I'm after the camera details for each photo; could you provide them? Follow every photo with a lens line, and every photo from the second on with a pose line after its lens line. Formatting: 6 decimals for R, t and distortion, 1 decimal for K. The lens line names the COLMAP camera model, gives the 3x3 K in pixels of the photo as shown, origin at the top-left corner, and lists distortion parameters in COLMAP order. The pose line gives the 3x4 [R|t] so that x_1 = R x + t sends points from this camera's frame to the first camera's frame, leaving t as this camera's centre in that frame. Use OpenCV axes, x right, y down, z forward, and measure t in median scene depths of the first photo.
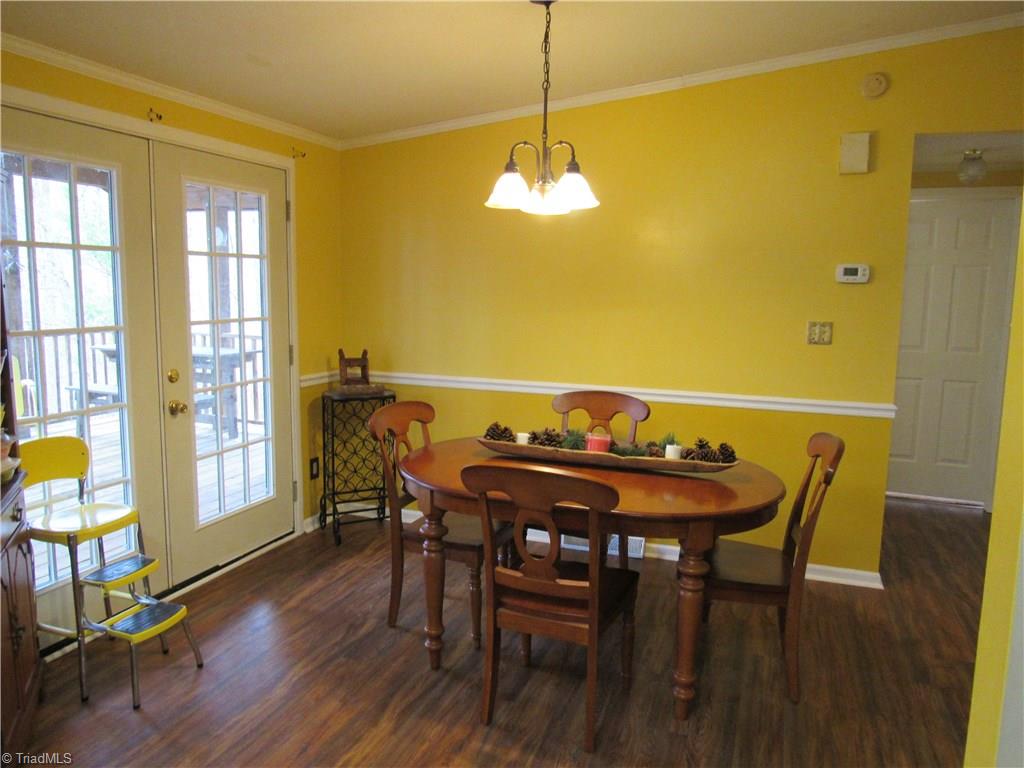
lens RADIAL K [[735.6, 0, 512.0], [0, 735.6, 384.0], [0, 0, 1]] dist [-0.022872, 0.004359]
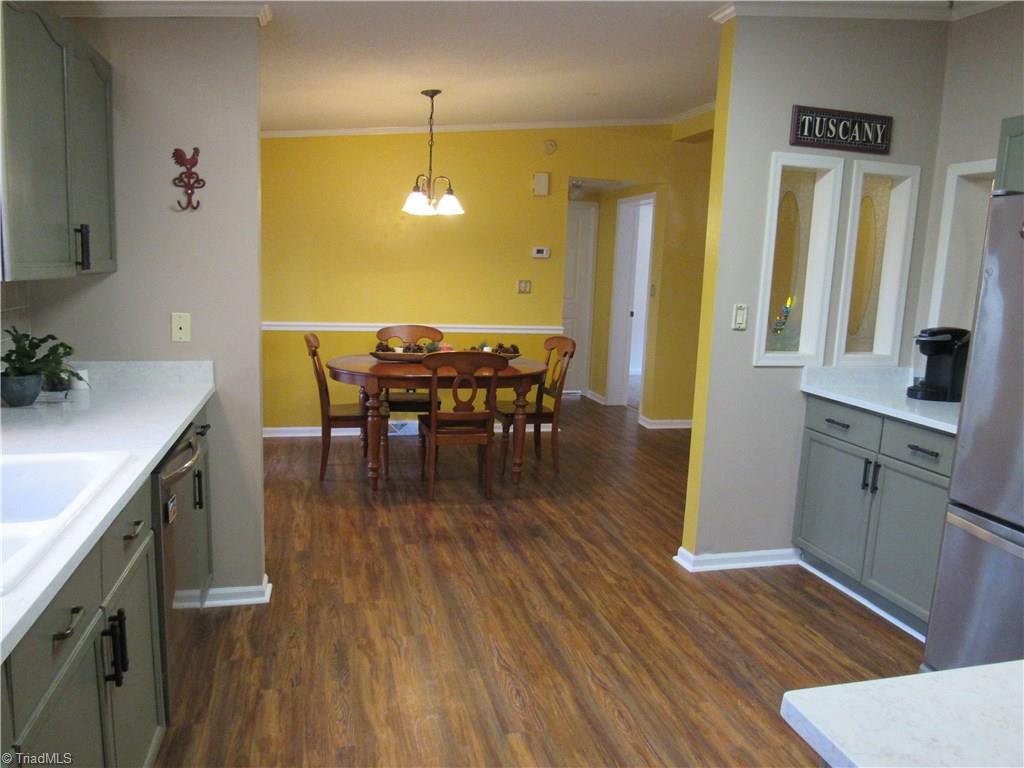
lens RADIAL K [[735.6, 0, 512.0], [0, 735.6, 384.0], [0, 0, 1]] dist [-0.022872, 0.004359]
pose [[0.821297, -0.077919, 0.565155, -0.733108], [0.054624, 0.996818, 0.058052, 0.069535], [-0.567880, -0.016807, 0.822940, -0.503999]]
